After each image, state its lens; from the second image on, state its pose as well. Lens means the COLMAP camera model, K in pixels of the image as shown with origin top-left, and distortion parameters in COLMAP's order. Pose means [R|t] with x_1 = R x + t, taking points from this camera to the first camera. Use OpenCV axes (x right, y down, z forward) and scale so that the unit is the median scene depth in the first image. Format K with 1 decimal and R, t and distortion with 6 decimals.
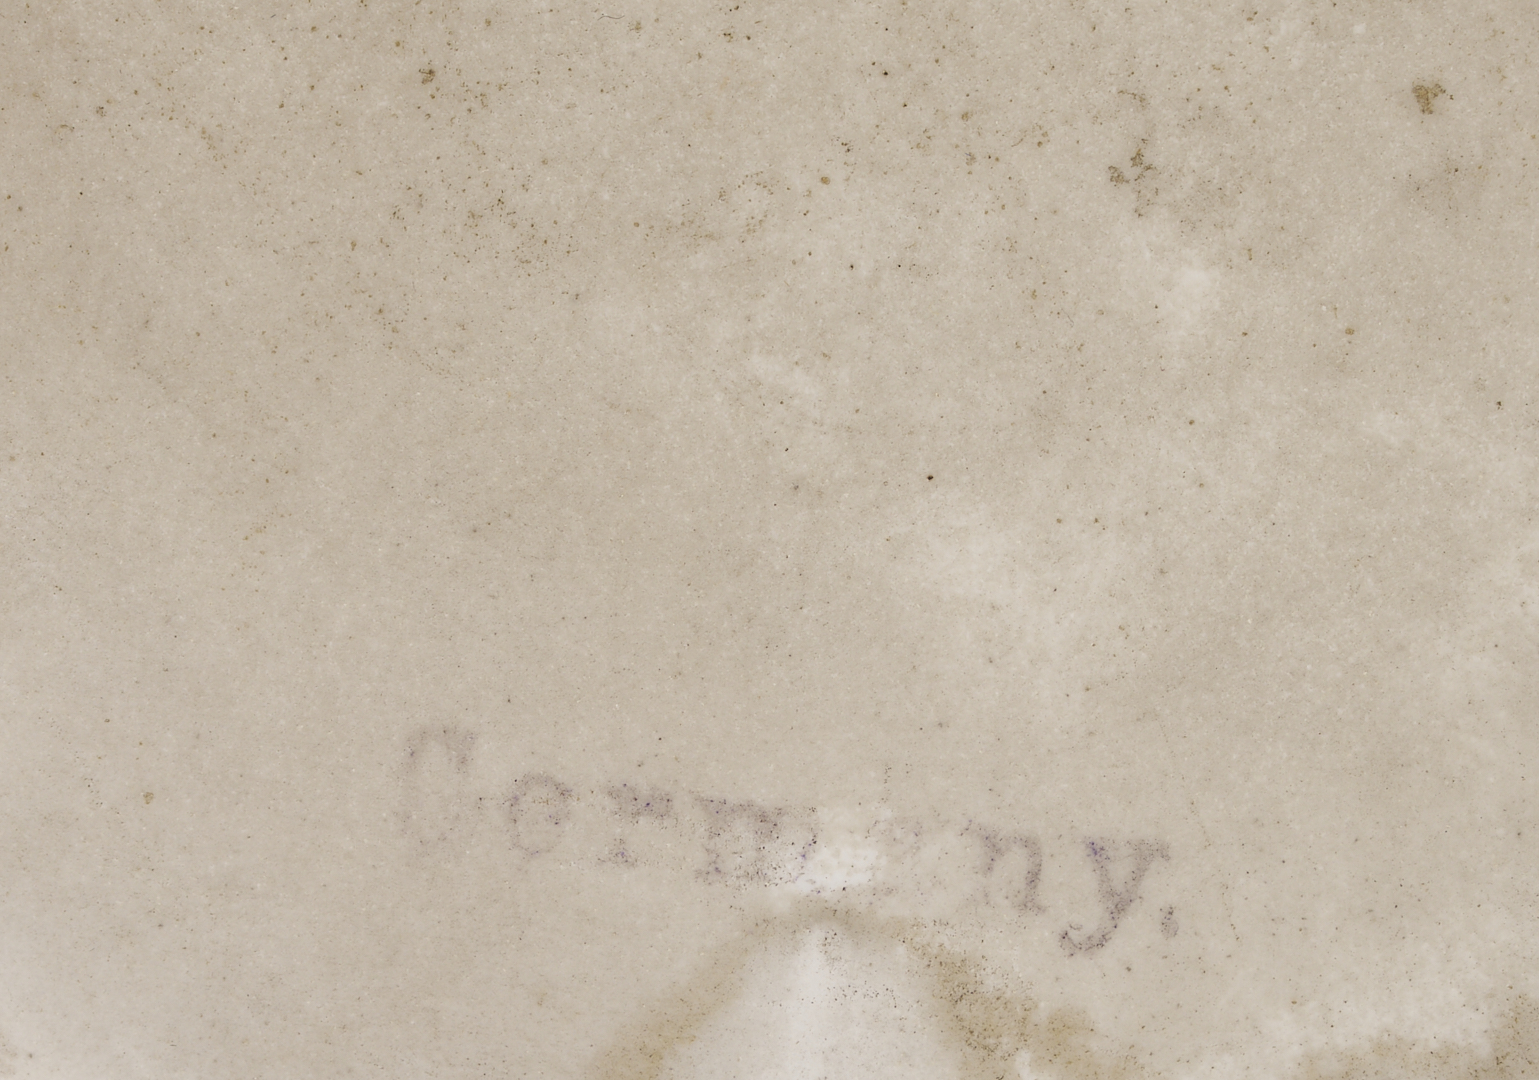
lens RADIAL K [[4105.0, 0, 767.7], [0, 4105.0, 538.9], [0, 0, 1]] dist [-0.031761, 0.000000]
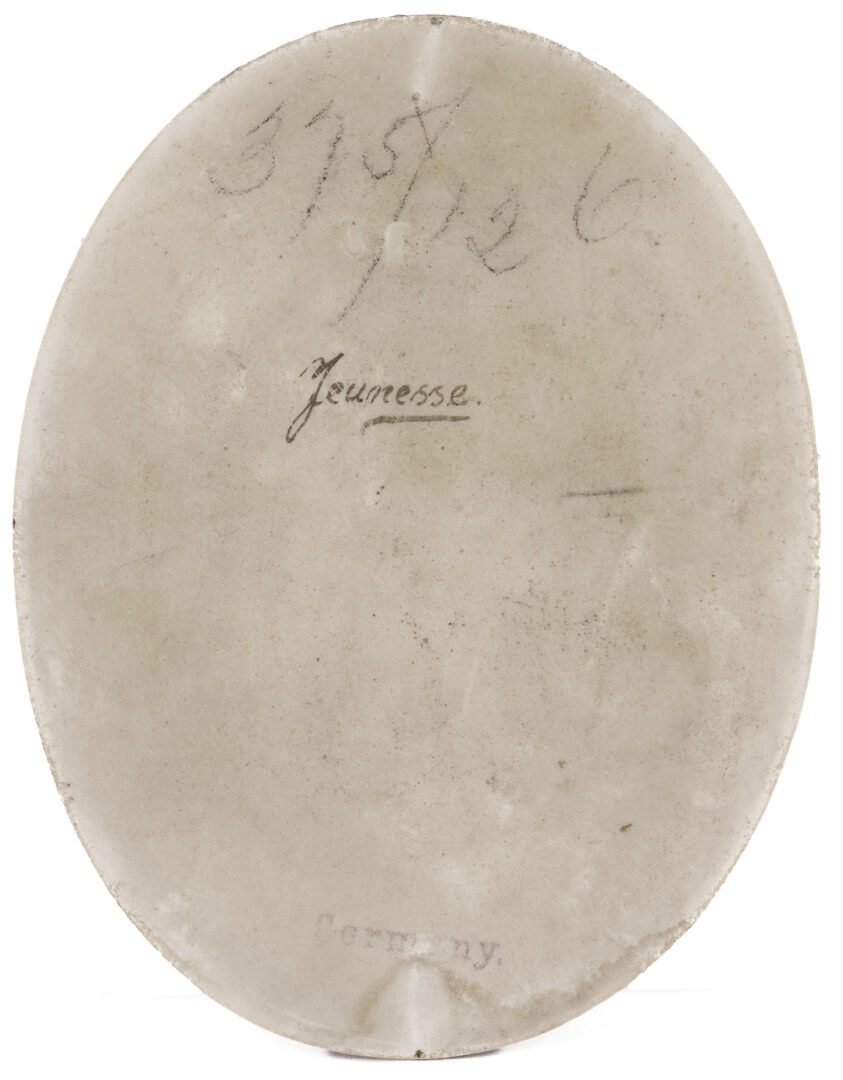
lens RADIAL K [[2938.4, 0, 424.0], [0, 2938.4, 538.2], [0, 0, 1]] dist [0.088129, 0.000000]
pose [[0.997959, 0.014889, 0.062094, -0.171519], [-0.007594, 0.993207, -0.116112, 0.013349], [-0.063401, 0.115403, 0.991293, -2.014985]]
